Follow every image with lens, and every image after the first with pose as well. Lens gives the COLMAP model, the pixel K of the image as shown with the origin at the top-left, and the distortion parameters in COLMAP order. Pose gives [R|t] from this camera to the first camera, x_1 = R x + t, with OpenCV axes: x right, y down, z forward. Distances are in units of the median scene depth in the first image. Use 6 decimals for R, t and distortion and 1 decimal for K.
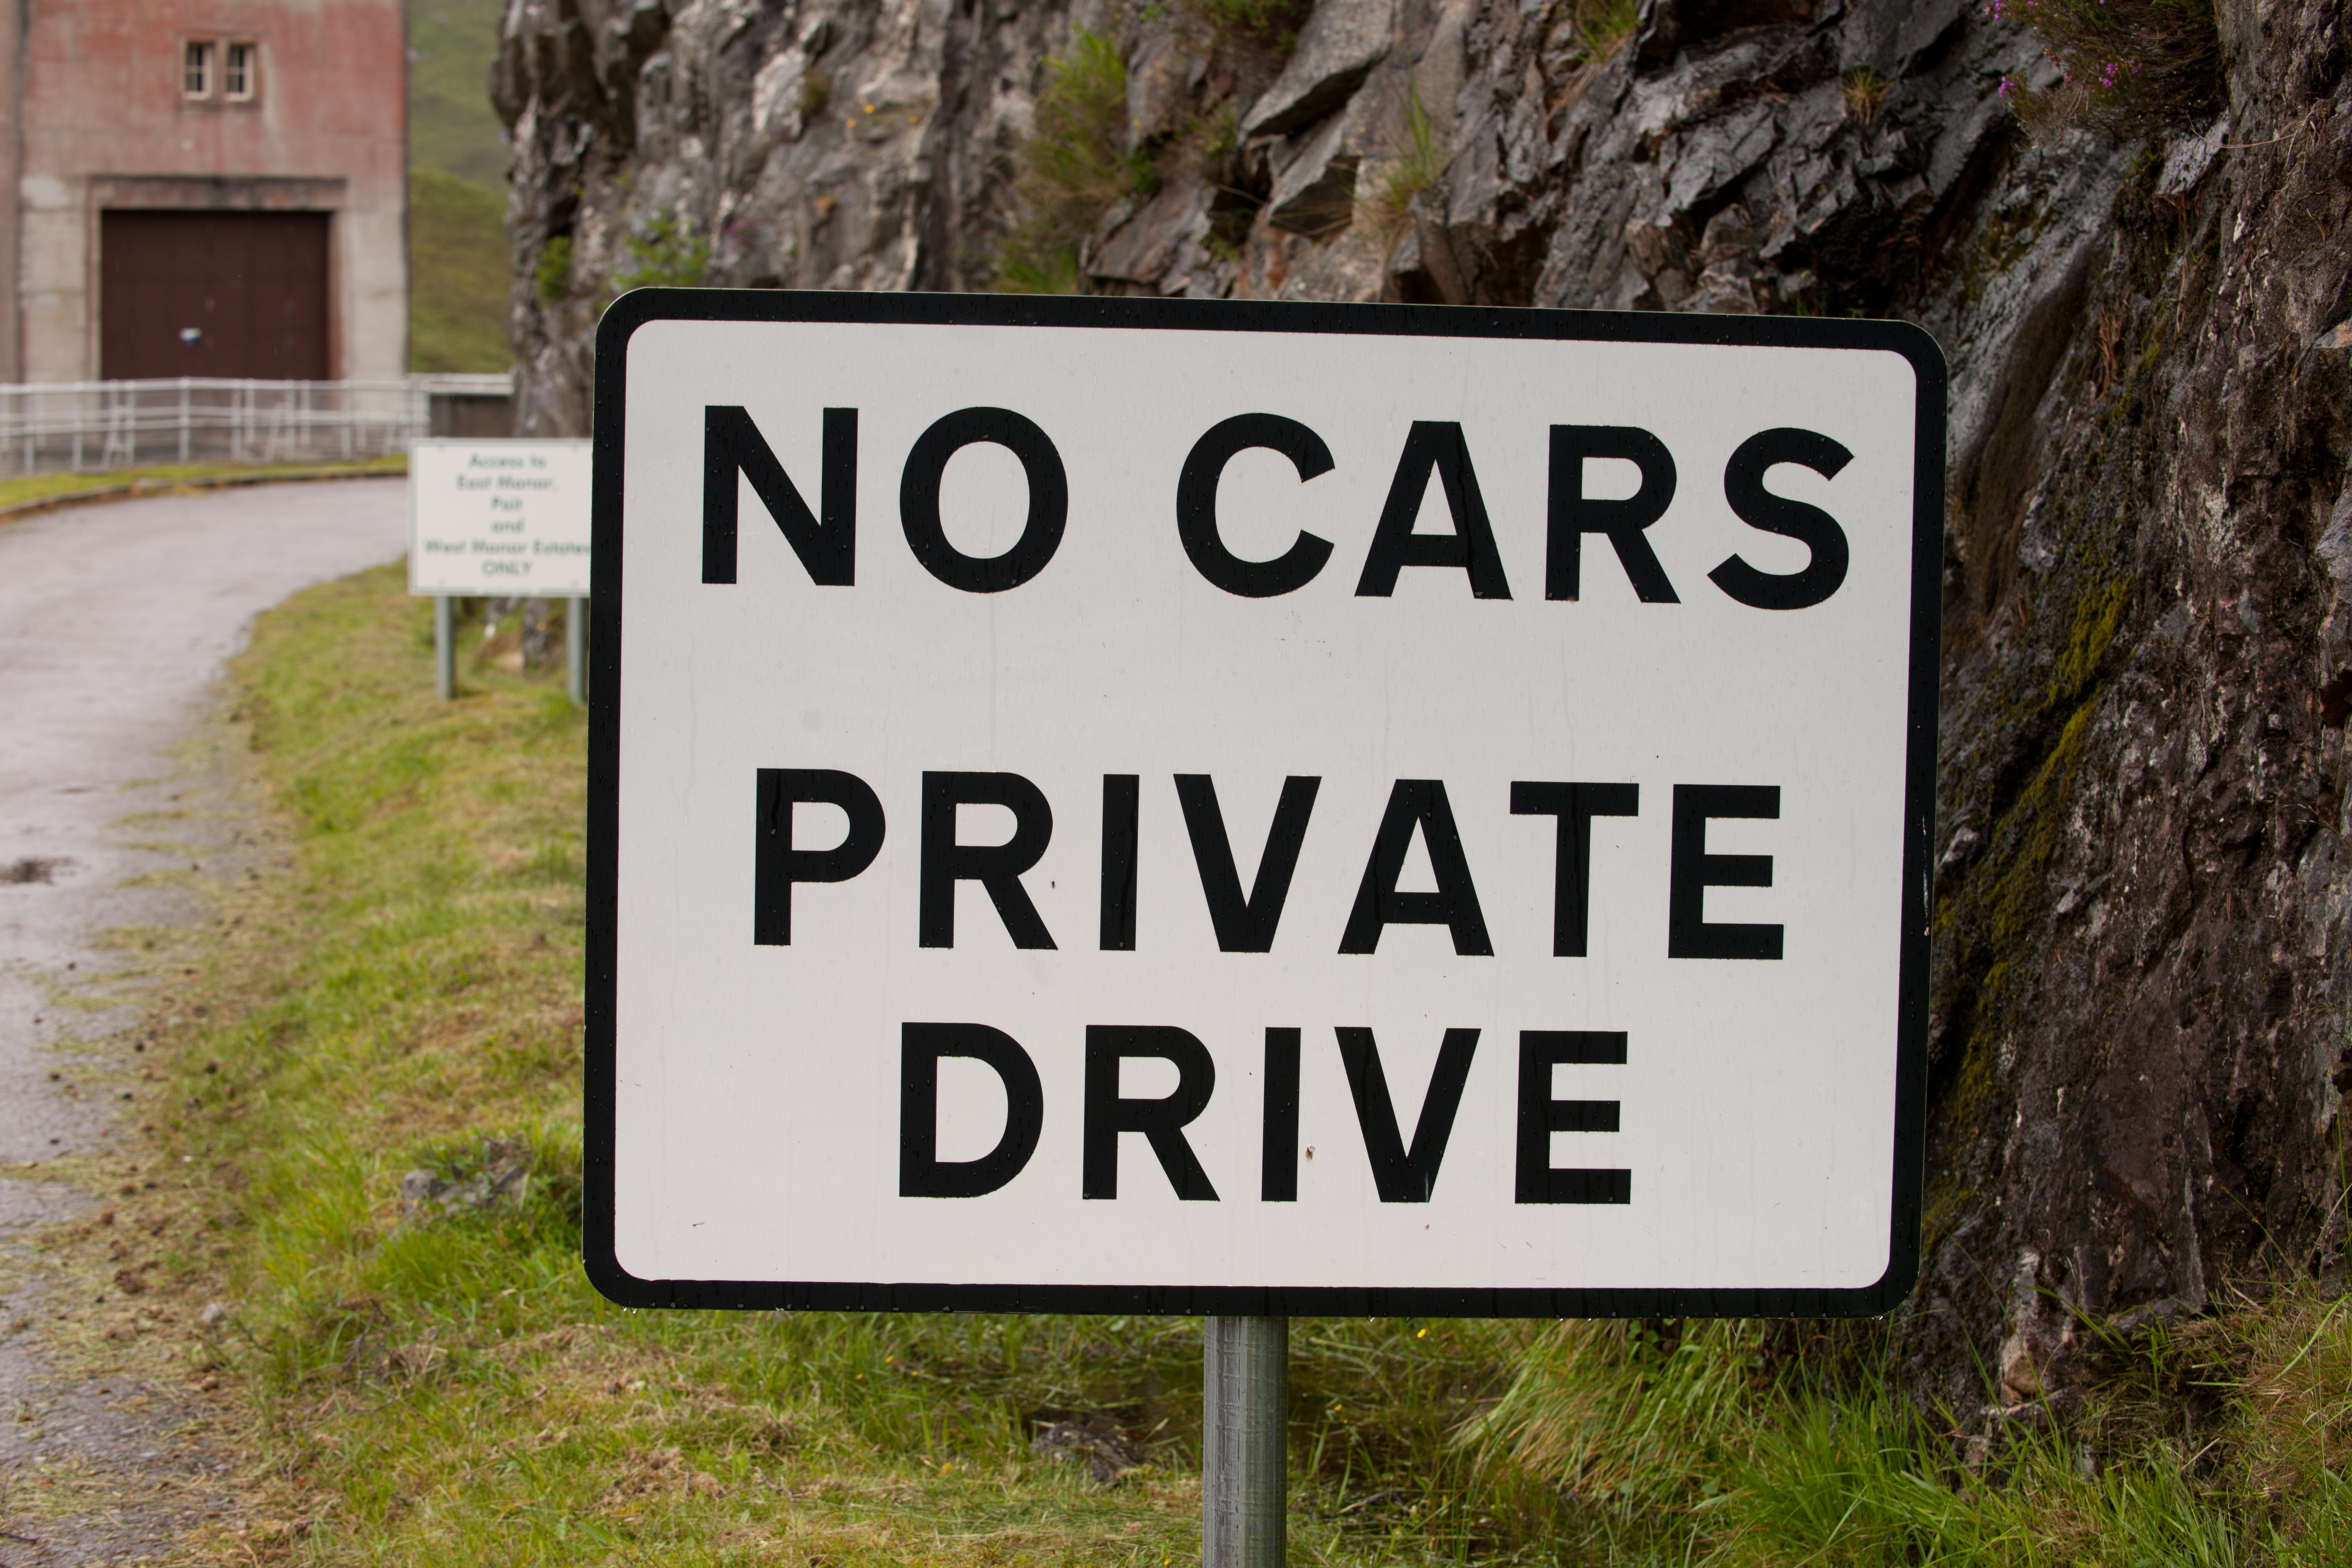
lens RADIAL K [[4852.2, 0, 1176.0], [0, 4852.2, 784.0], [0, 0, 1]] dist [-0.362847, 0.071675]
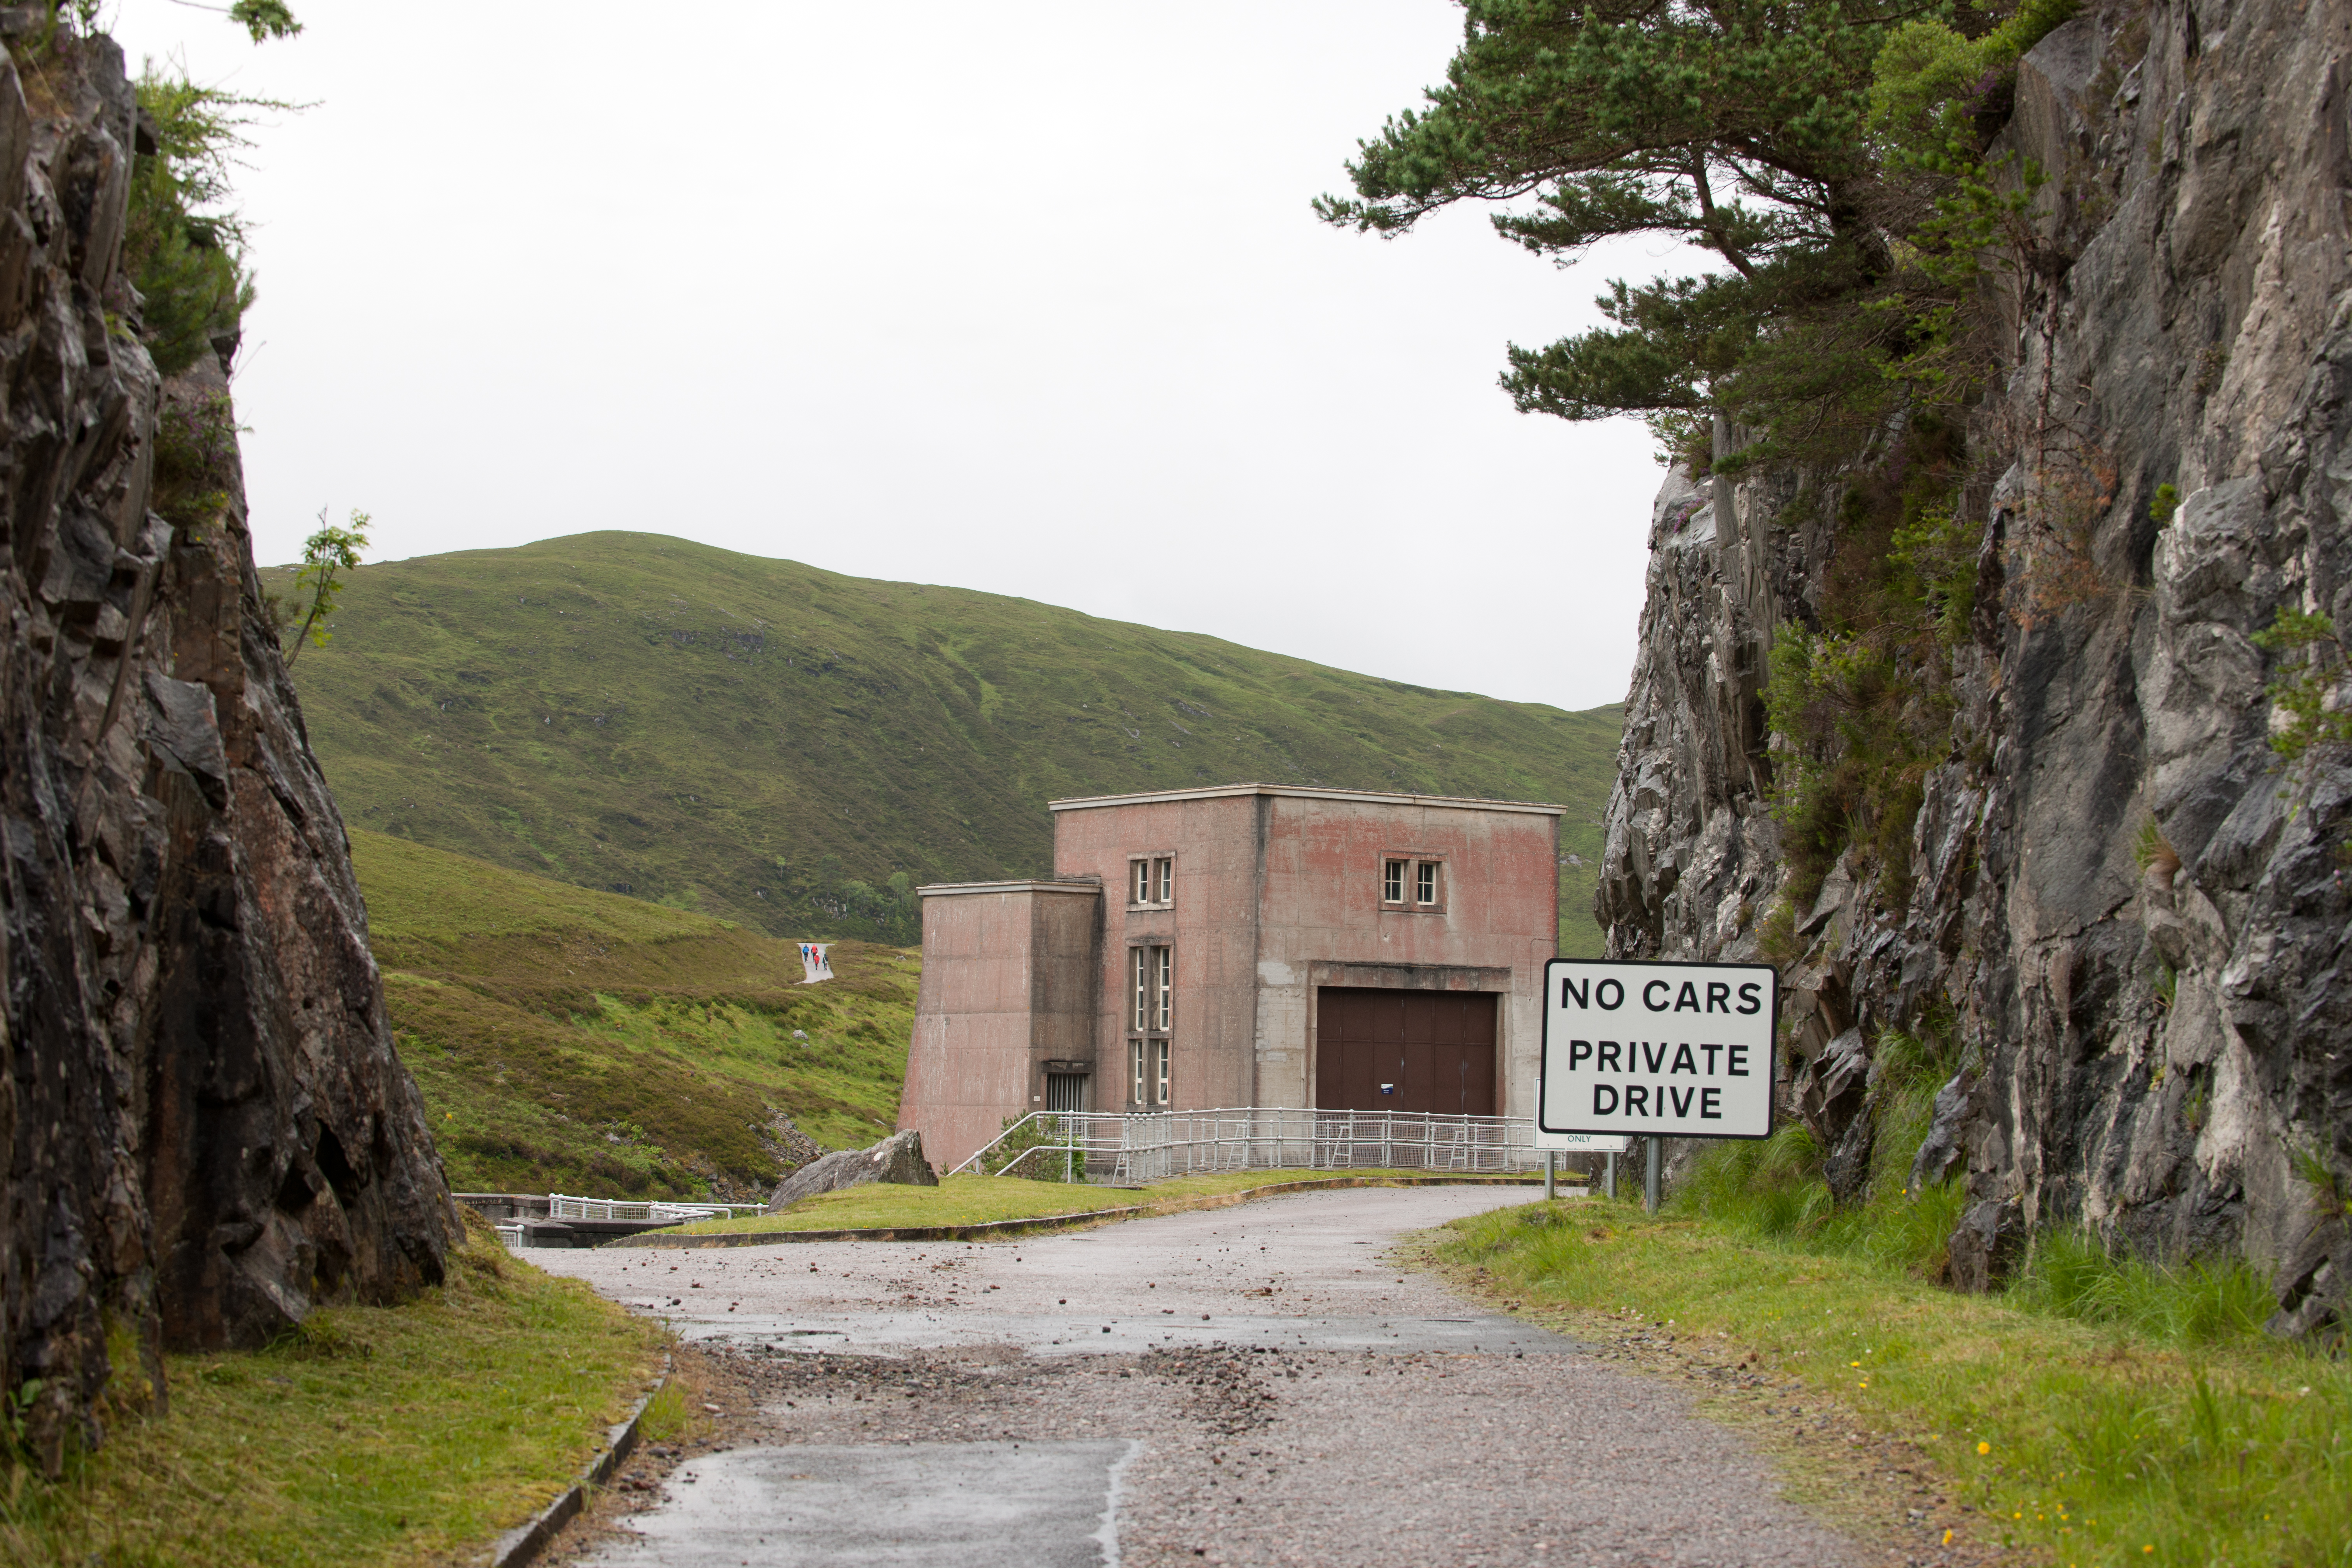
lens RADIAL K [[4852.2, 0, 1176.0], [0, 4852.2, 784.0], [0, 0, 1]] dist [-0.362847, 0.071675]
pose [[0.971281, -0.004325, -0.237895, 0.576125], [-0.035235, 0.986196, -0.161787, 0.447654], [0.235311, 0.165523, 0.957722, -3.257063]]
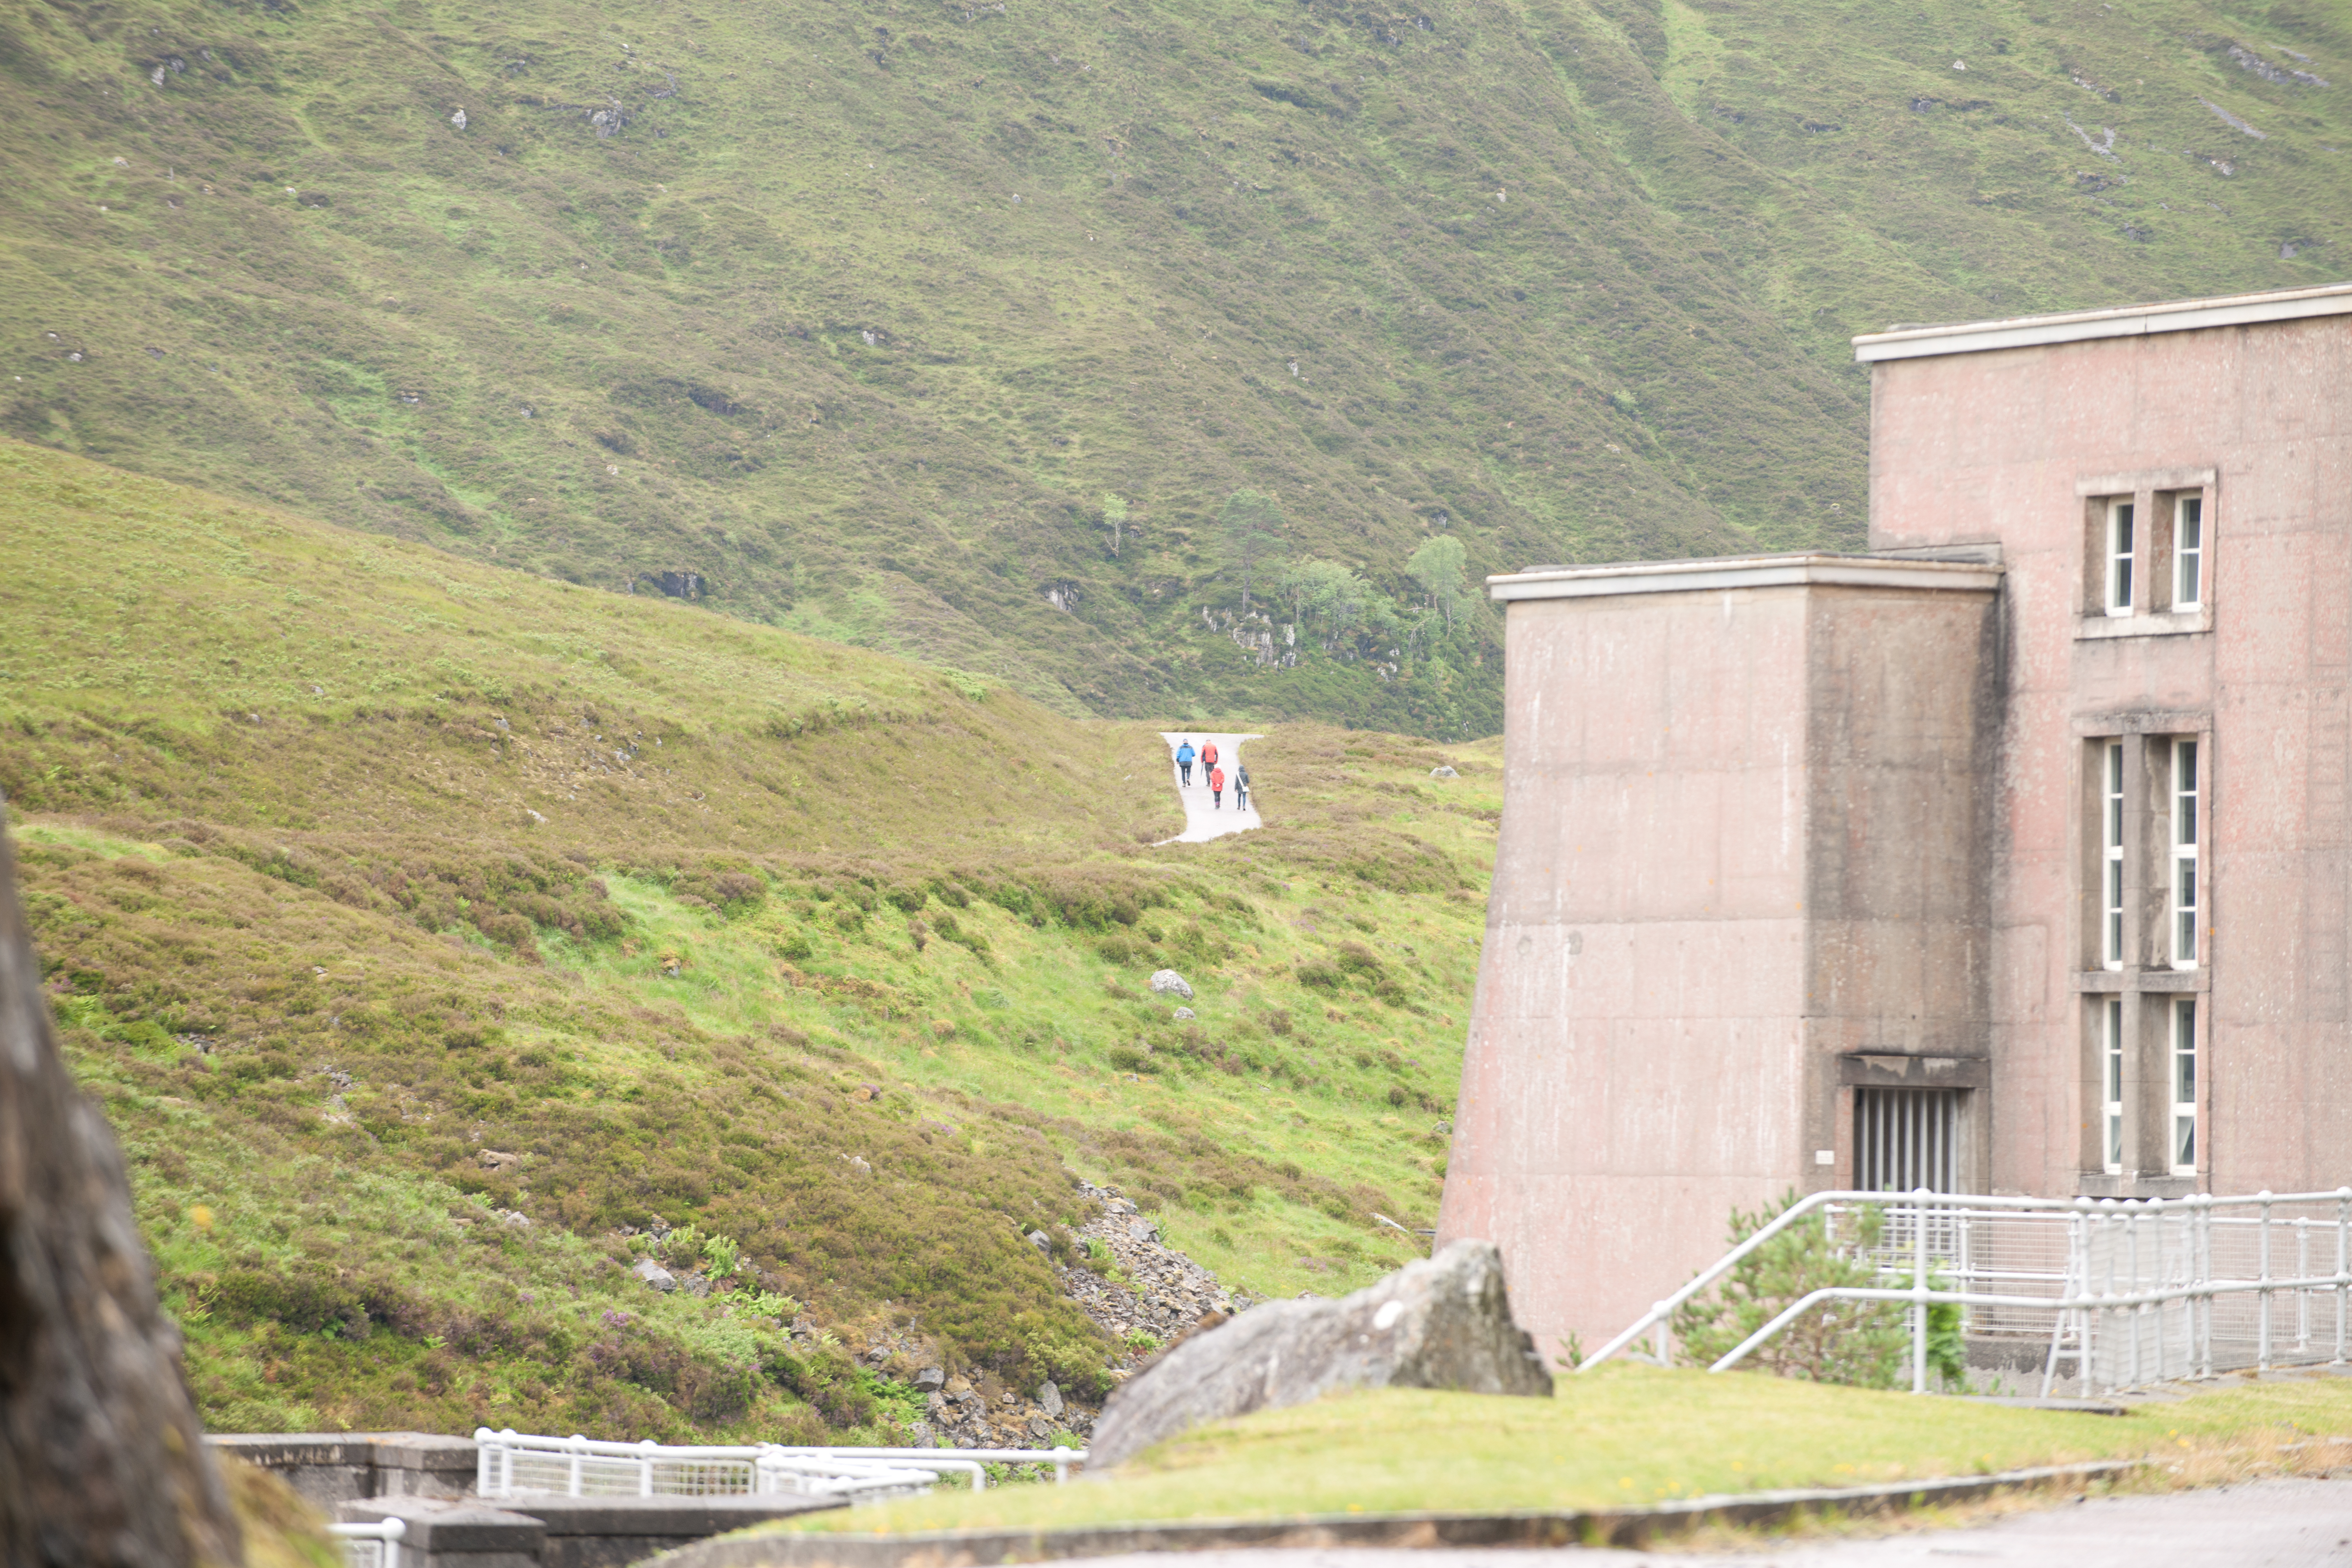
lens RADIAL K [[13282.6, 0, 1176.0], [0, 13282.6, 784.0], [0, 0, 1]] dist [2.755583, 19.626189]
pose [[0.950151, 0.000734, -0.311790, 0.580672], [-0.040932, 0.991636, -0.122400, 0.451466], [0.309092, 0.129061, 0.942234, -3.276974]]
